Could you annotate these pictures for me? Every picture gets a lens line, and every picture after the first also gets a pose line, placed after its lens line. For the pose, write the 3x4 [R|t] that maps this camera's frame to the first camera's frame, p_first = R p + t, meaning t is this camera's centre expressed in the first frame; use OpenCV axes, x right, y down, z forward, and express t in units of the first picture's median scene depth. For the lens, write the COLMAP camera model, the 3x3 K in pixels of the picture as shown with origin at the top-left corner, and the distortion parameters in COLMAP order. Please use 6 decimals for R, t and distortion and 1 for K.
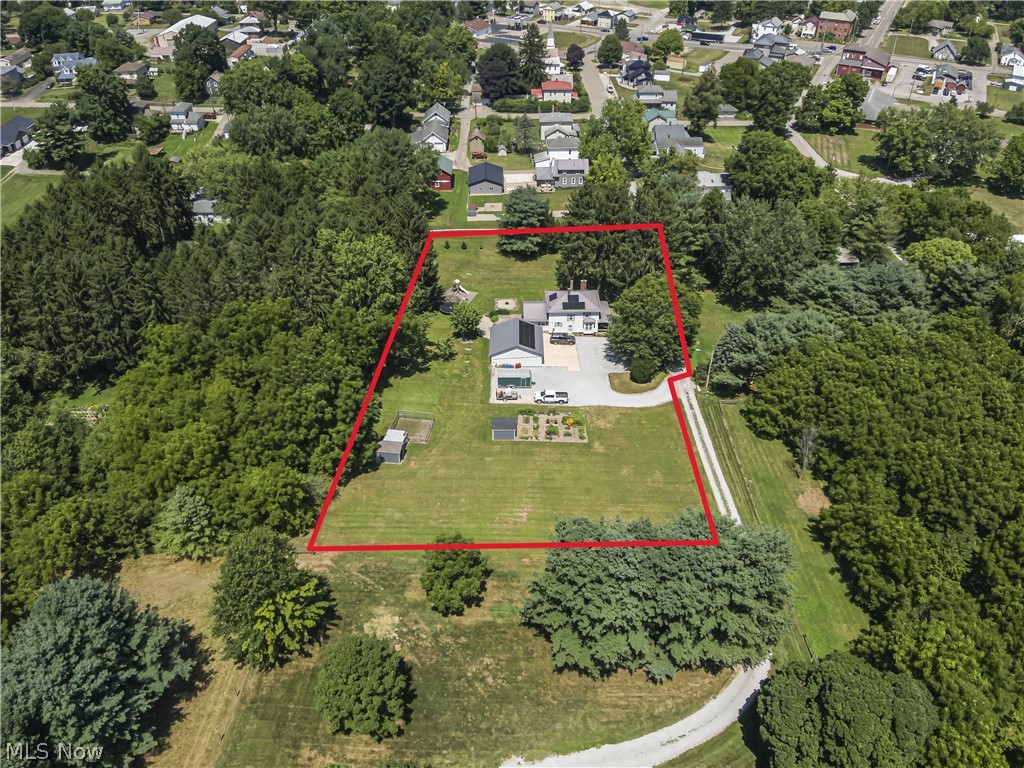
lens RADIAL K [[727.2, 0, 511.5], [0, 727.2, 385.5], [0, 0, 1]] dist [-0.052225, -0.003522]
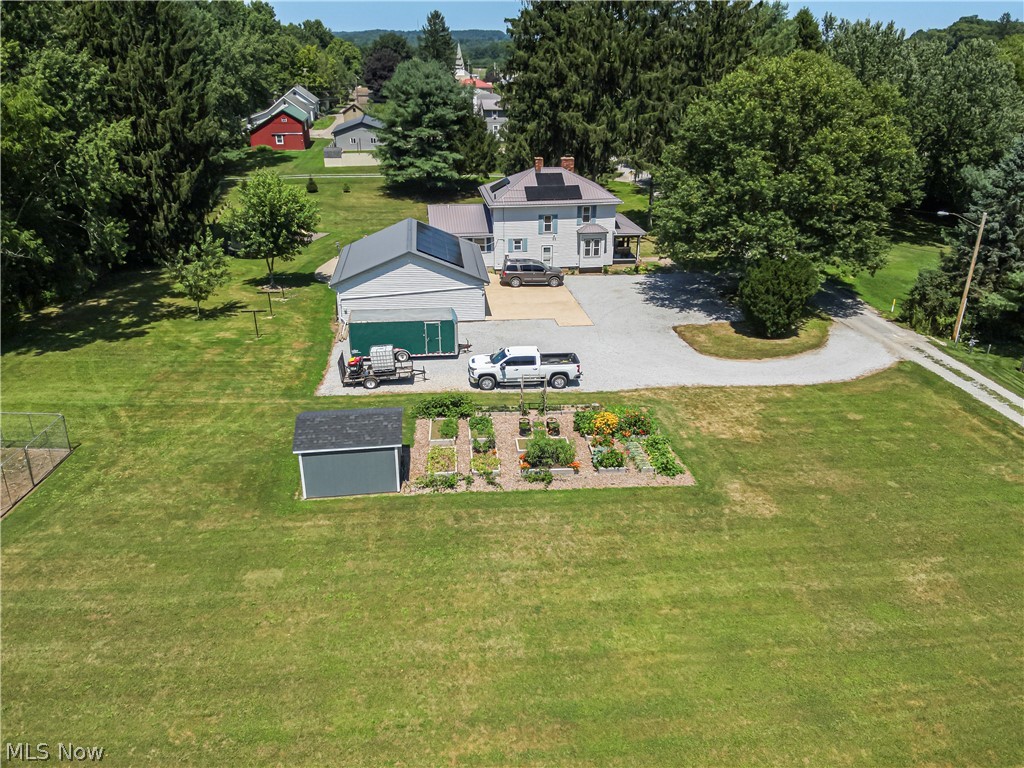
lens RADIAL K [[715.9, 0, 511.3], [0, 715.9, 379.9], [0, 0, 1]] dist [0.021711, -0.006811]
pose [[0.993012, -0.052642, 0.105625, 0.017020], [0.075763, 0.970580, -0.228549, 0.088526], [-0.090487, 0.234954, 0.967785, 0.708044]]
